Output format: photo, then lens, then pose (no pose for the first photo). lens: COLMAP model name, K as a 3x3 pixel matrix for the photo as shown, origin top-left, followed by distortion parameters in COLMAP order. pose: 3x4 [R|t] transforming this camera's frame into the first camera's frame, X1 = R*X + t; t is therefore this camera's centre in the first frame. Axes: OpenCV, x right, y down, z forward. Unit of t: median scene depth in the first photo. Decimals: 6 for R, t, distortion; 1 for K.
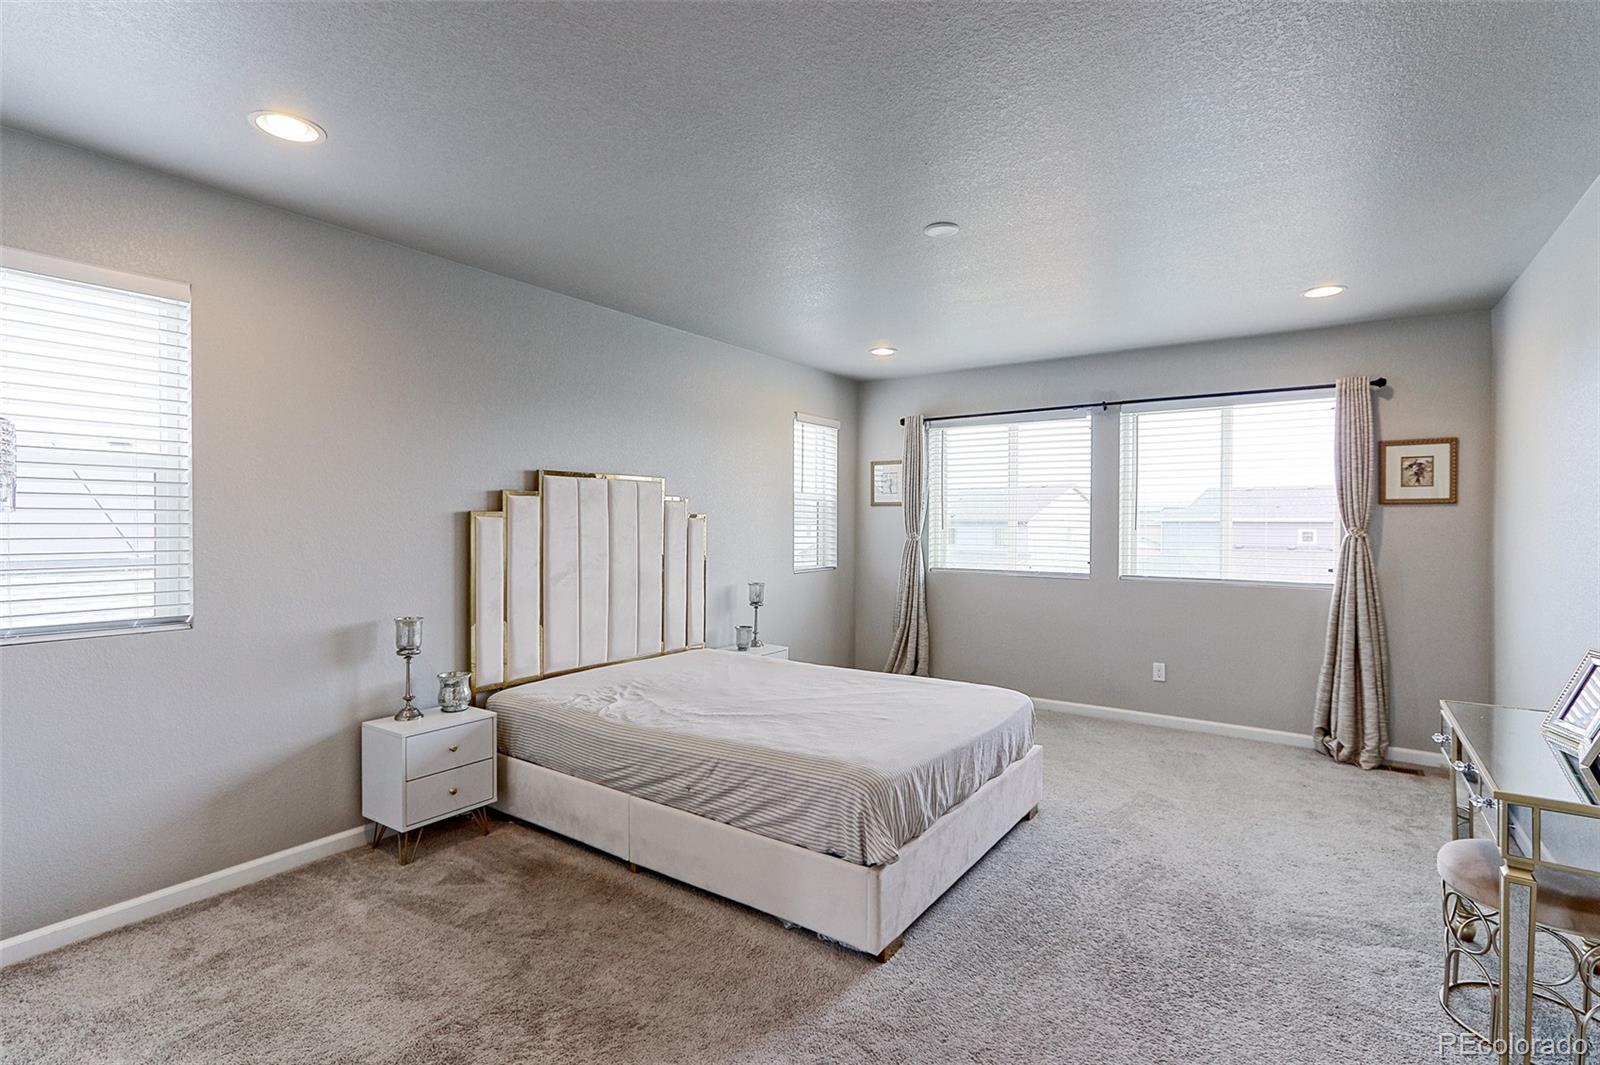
lens RADIAL K [[761.8, 0, 800.0], [0, 761.8, 532.5], [0, 0, 1]] dist [0.005961, 0.000774]
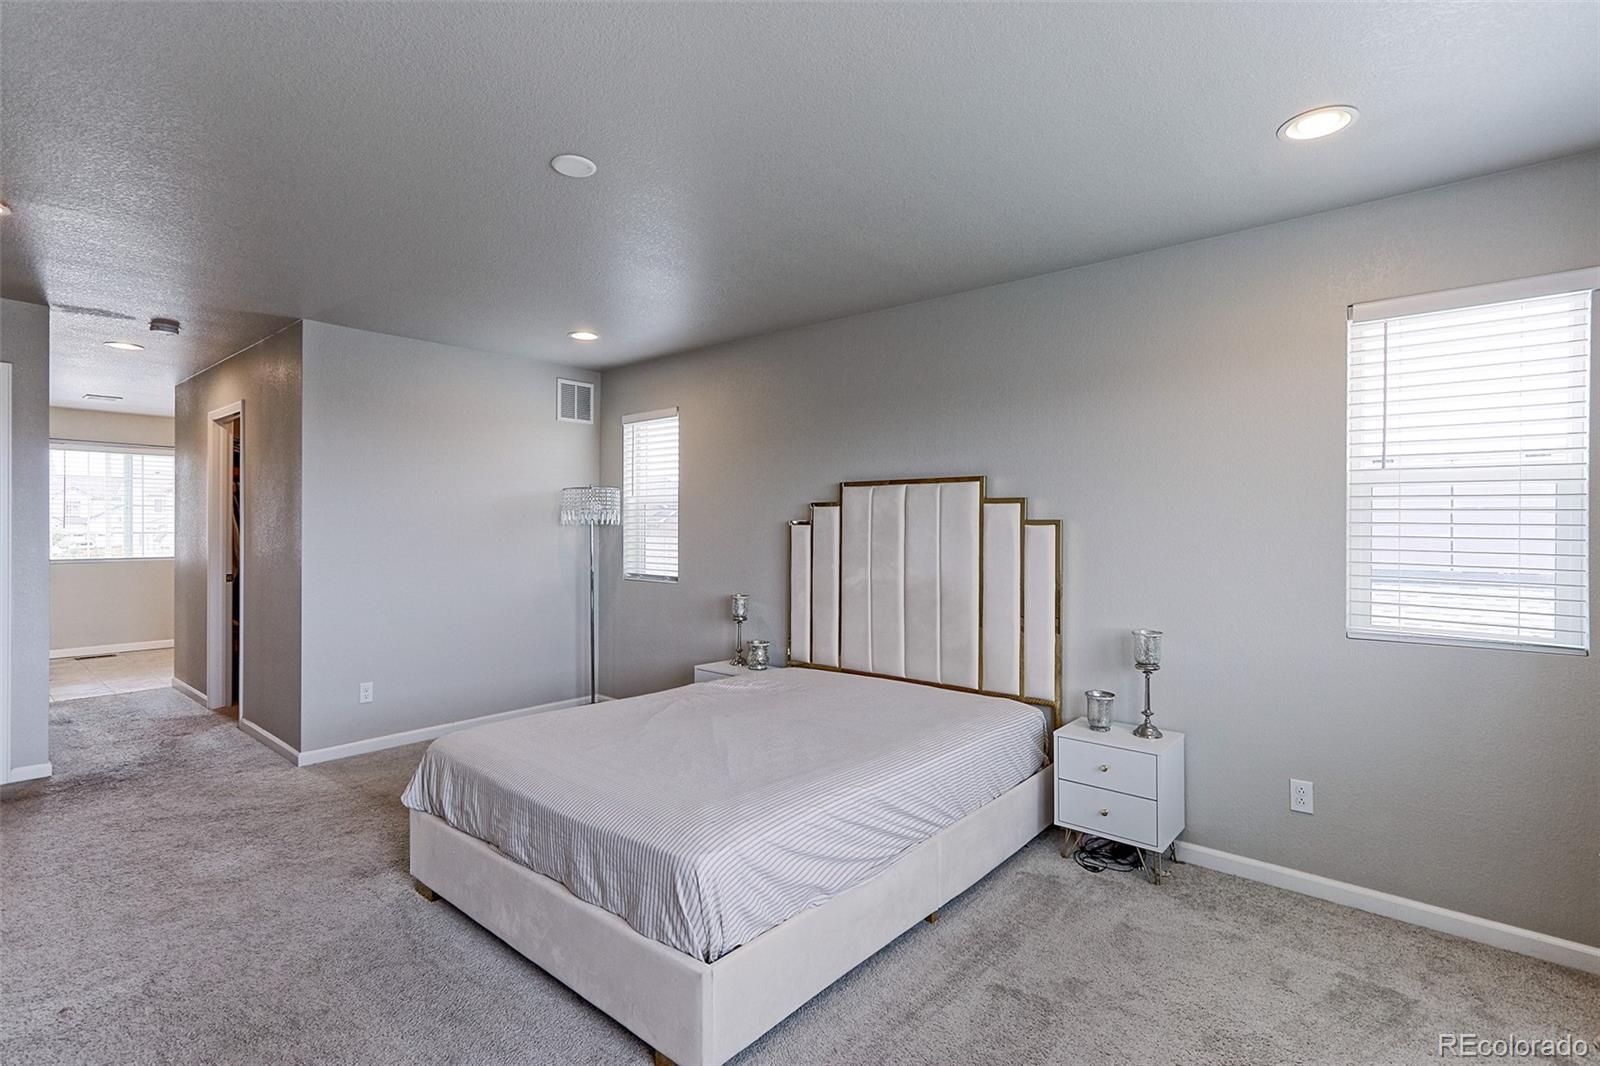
lens RADIAL K [[733.4, 0, 803.9], [0, 733.4, 557.4], [0, 0, 1]] dist [-0.001410, -0.000232]
pose [[-0.087789, 0.033850, -0.995564, 0.514620], [-0.021784, 0.999118, 0.035891, -0.007399], [0.995901, 0.024838, -0.086975, 0.733576]]
